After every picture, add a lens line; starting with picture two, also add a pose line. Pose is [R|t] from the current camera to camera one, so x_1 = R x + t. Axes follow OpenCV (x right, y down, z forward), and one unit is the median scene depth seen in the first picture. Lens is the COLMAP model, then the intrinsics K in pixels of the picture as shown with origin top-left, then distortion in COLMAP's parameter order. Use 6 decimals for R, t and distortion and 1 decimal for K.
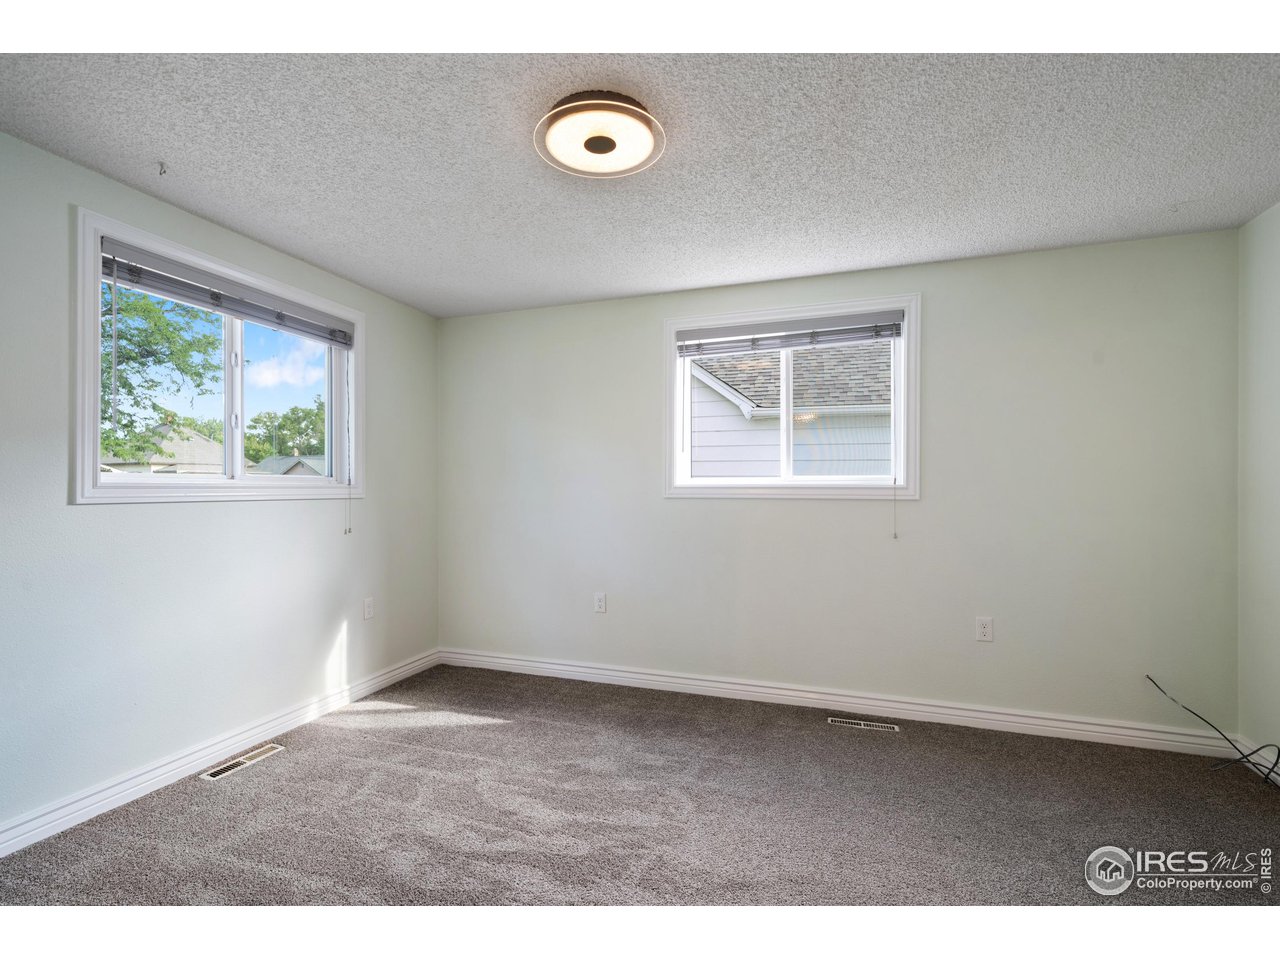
lens RADIAL K [[585.1, 0, 636.0], [0, 585.1, 482.6], [0, 0, 1]] dist [-0.002158, -0.000313]
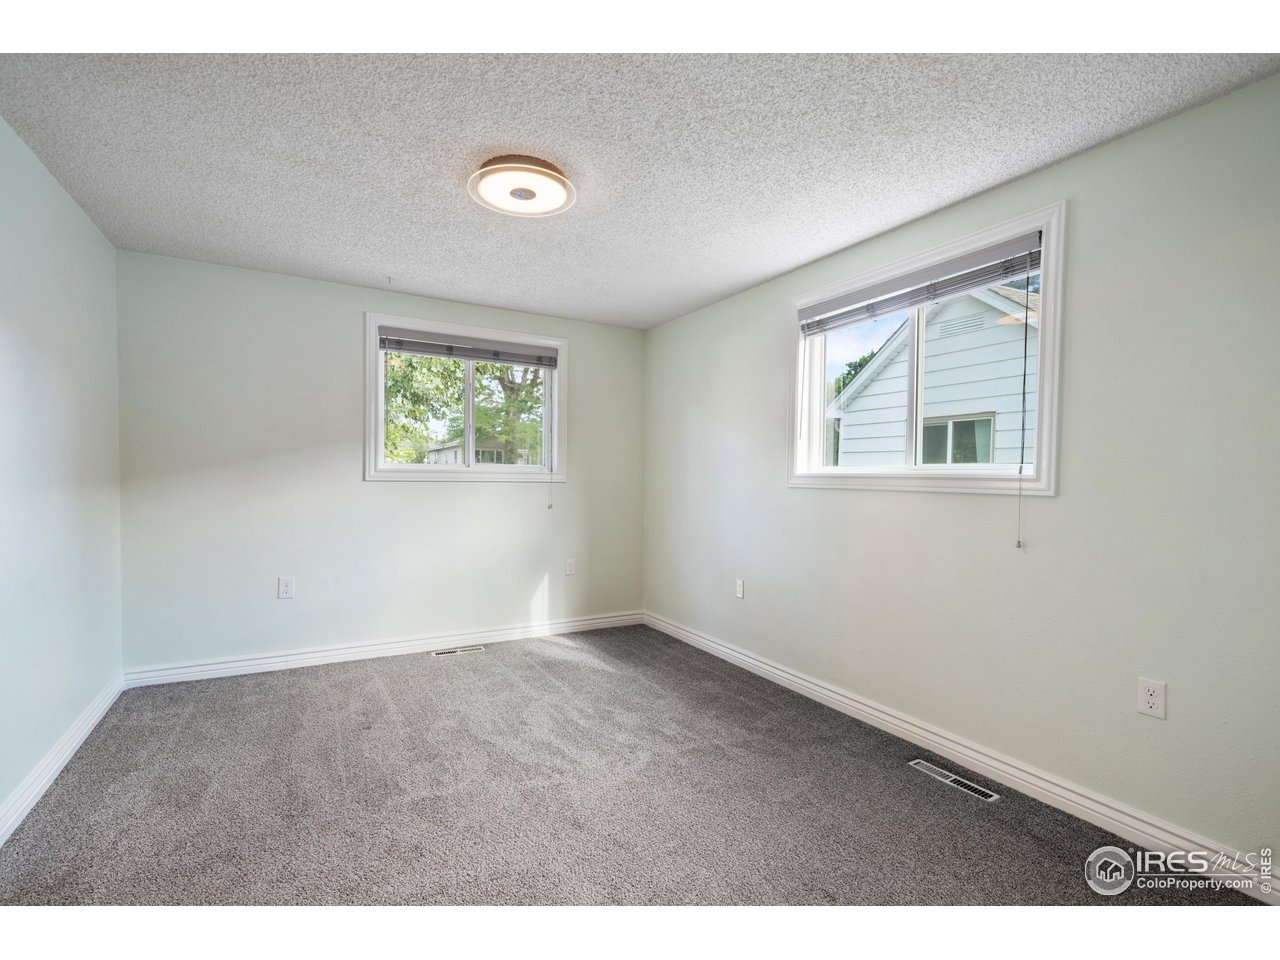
lens RADIAL K [[588.4, 0, 638.8], [0, 588.4, 488.3], [0, 0, 1]] dist [-0.000780, 0.000094]
pose [[0.753298, 0.022885, -0.657281, 0.549185], [-0.006705, 0.999610, 0.027119, 0.003585], [0.657645, -0.016022, 0.753158, 0.125819]]
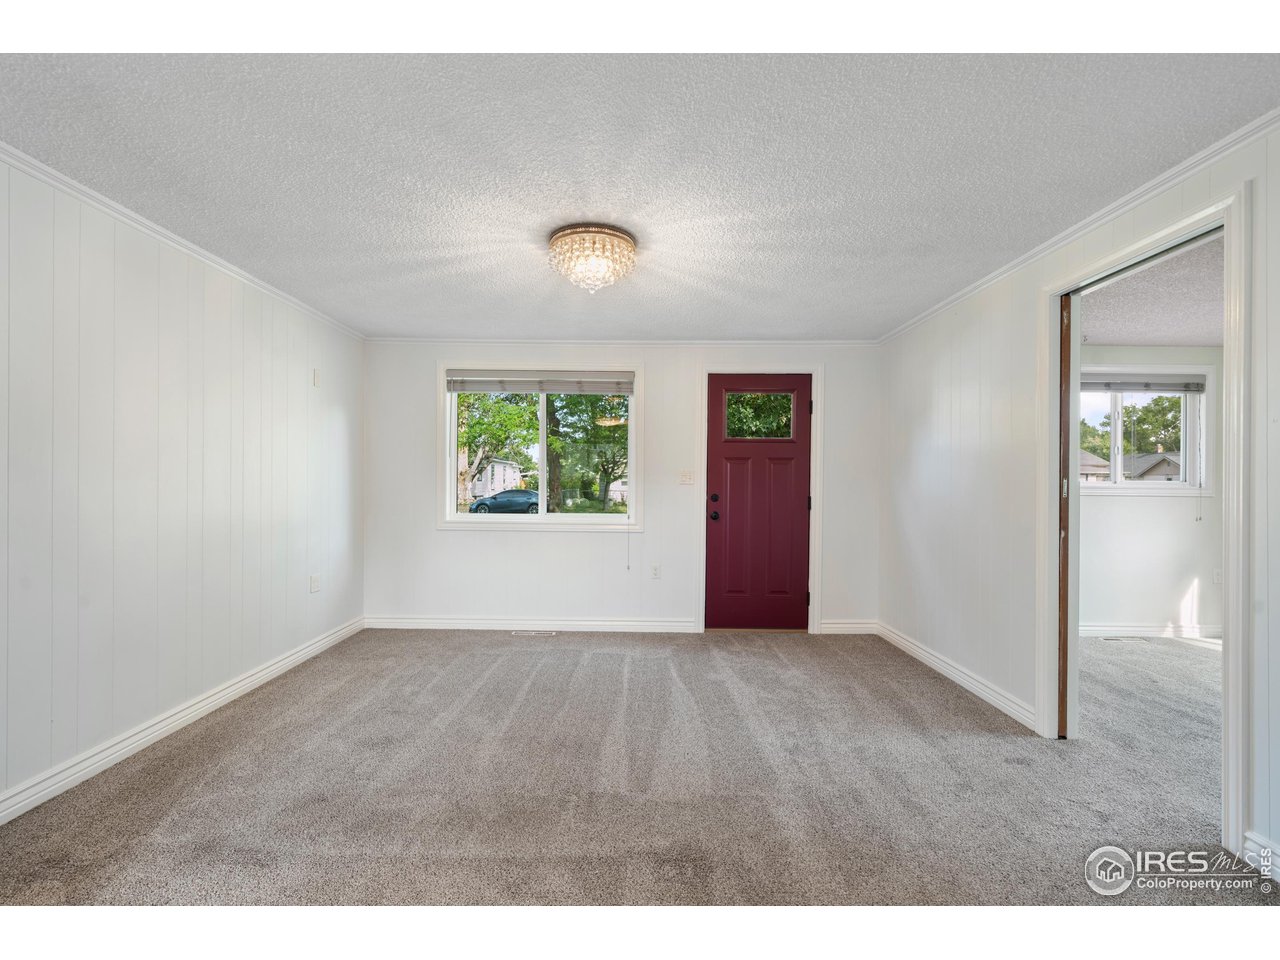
lens RADIAL K [[585.1, 0, 636.0], [0, 585.1, 482.6], [0, 0, 1]] dist [-0.002158, -0.000313]
pose [[0.307884, 0.002634, -0.951420, 0.464695], [-0.003132, 0.999994, 0.001755, -0.006237], [0.951419, 0.002439, 0.307891, -0.791568]]
